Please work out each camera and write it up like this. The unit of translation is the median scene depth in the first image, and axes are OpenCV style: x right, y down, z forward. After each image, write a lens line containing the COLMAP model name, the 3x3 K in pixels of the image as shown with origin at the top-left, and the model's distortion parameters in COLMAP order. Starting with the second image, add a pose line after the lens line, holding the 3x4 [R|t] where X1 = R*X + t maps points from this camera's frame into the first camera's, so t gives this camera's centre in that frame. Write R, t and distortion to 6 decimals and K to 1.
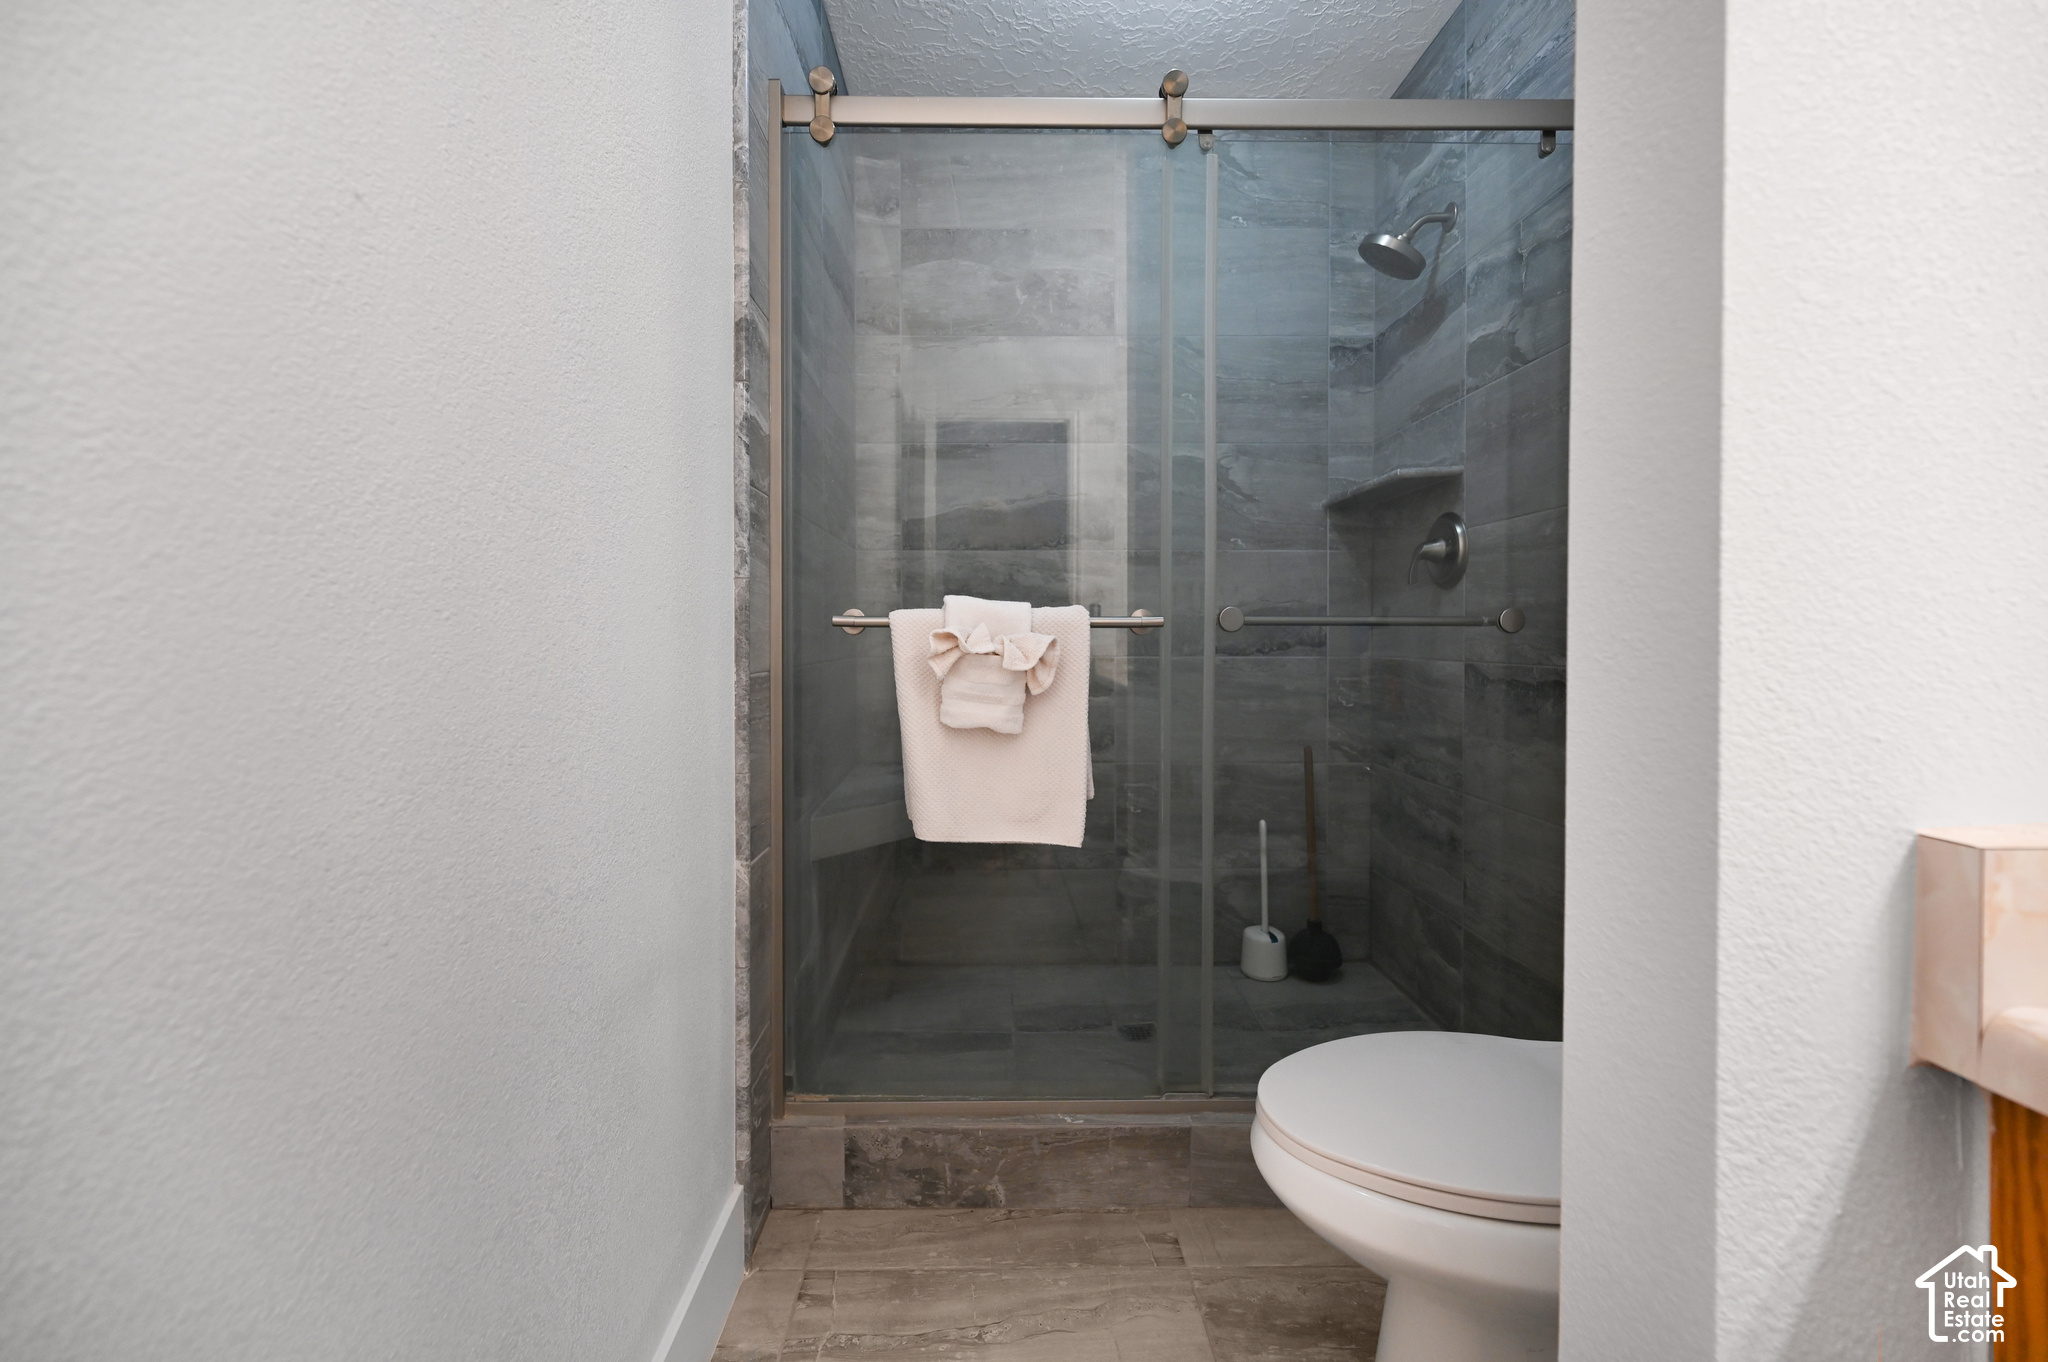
lens RADIAL K [[832.2, 0, 1008.6], [0, 832.2, 630.9], [0, 0, 1]] dist [-0.001058, 0.000463]
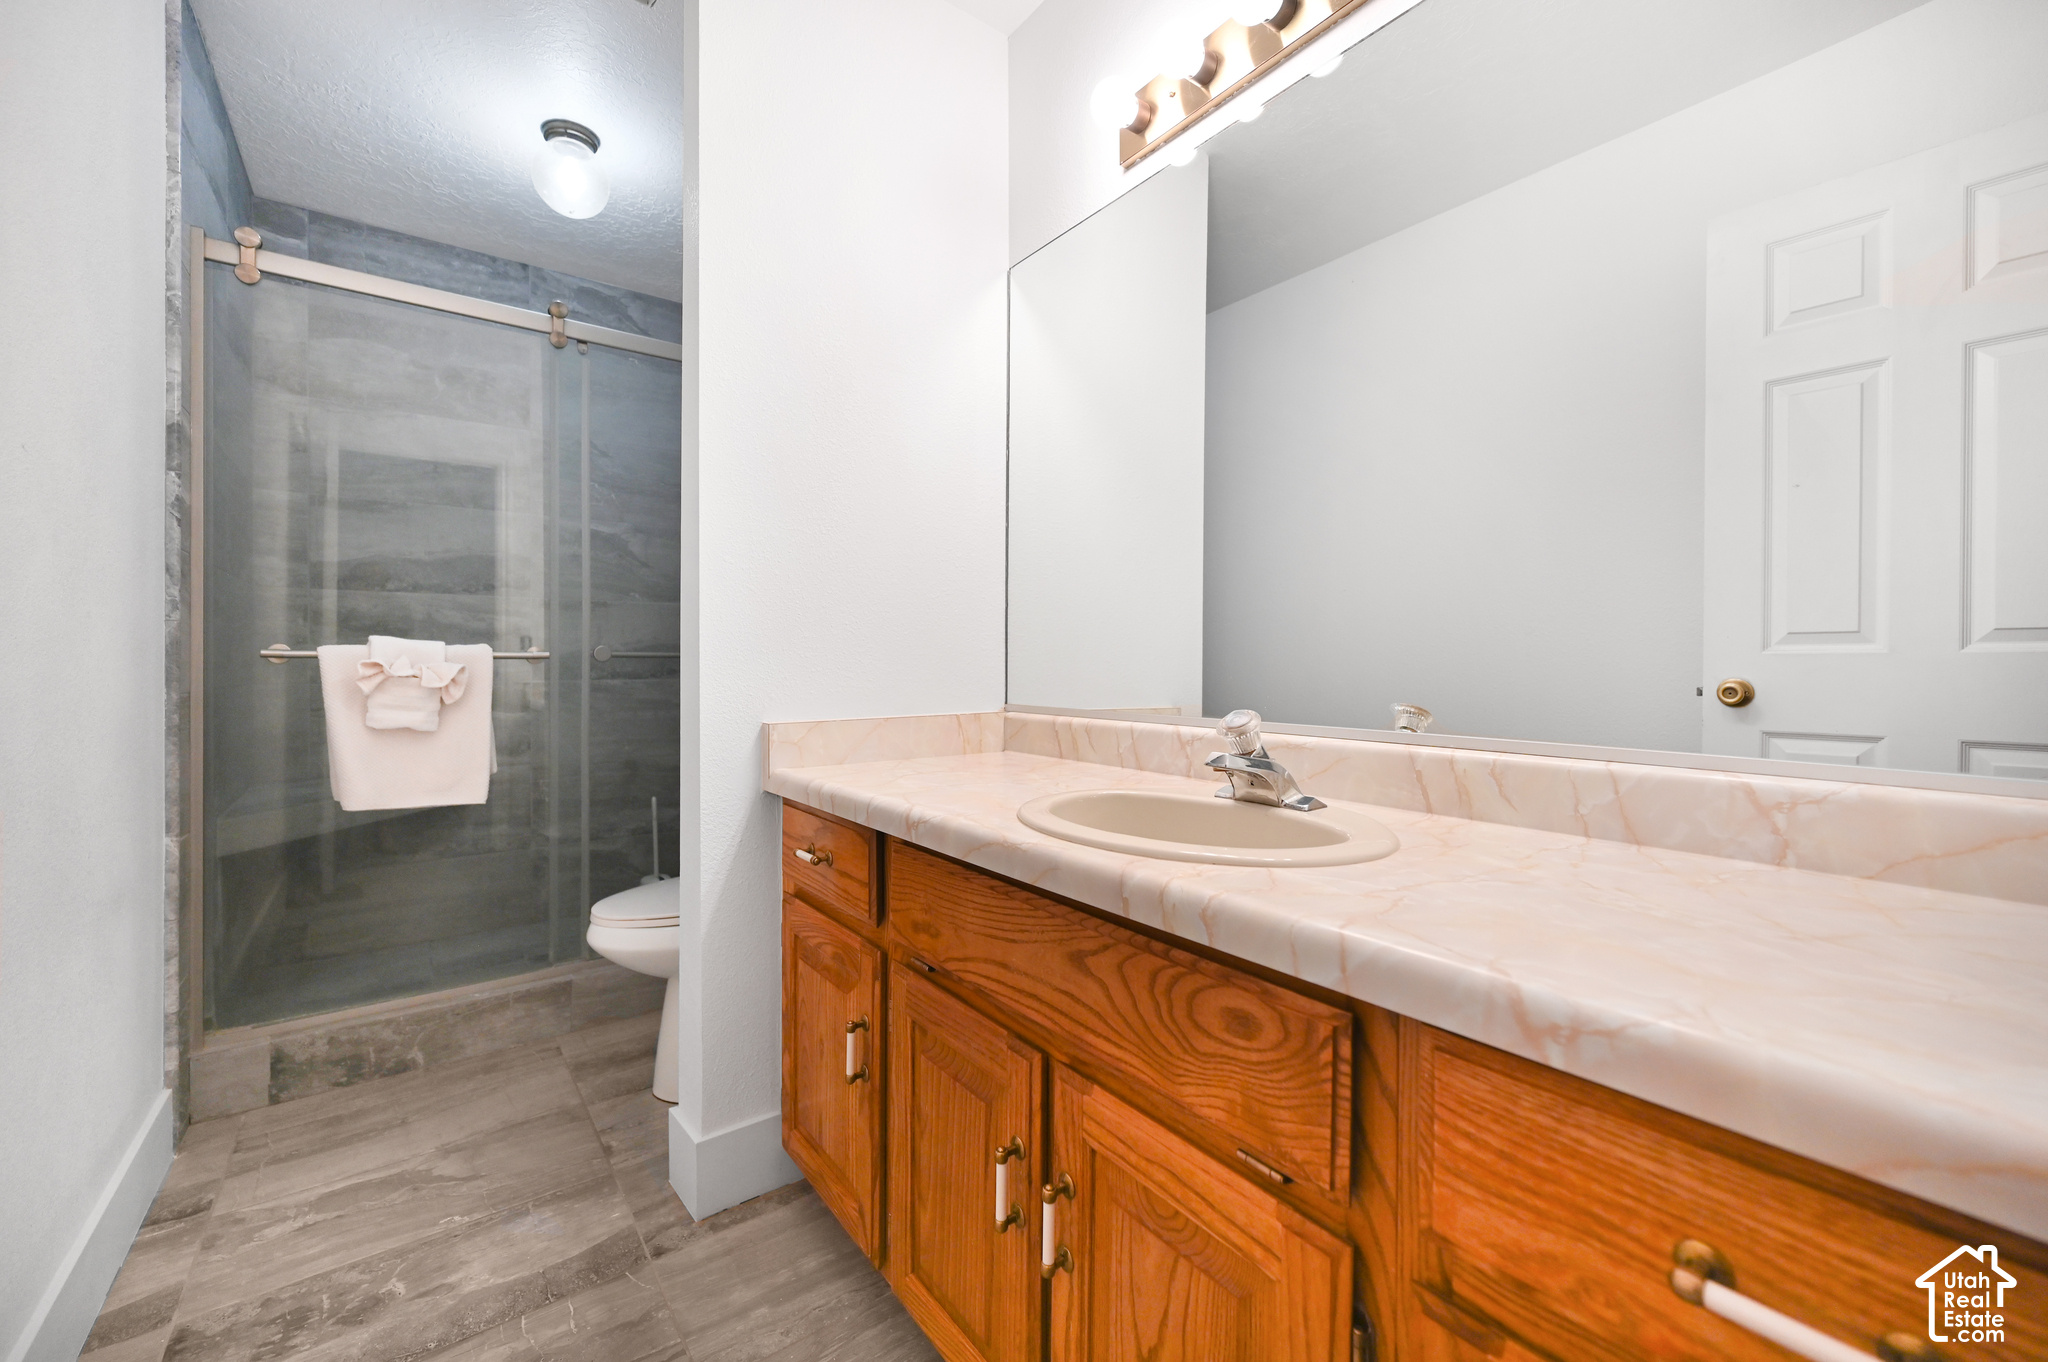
lens RADIAL K [[832.2, 0, 1038.6], [0, 832.2, 663.9], [0, 0, 1]] dist [-0.001058, 0.000463]
pose [[0.807810, -0.000505, 0.589443, 0.007760], [-0.000901, 0.999997, 0.002090, 0.000718], [-0.589442, -0.002220, 0.807808, -0.783135]]
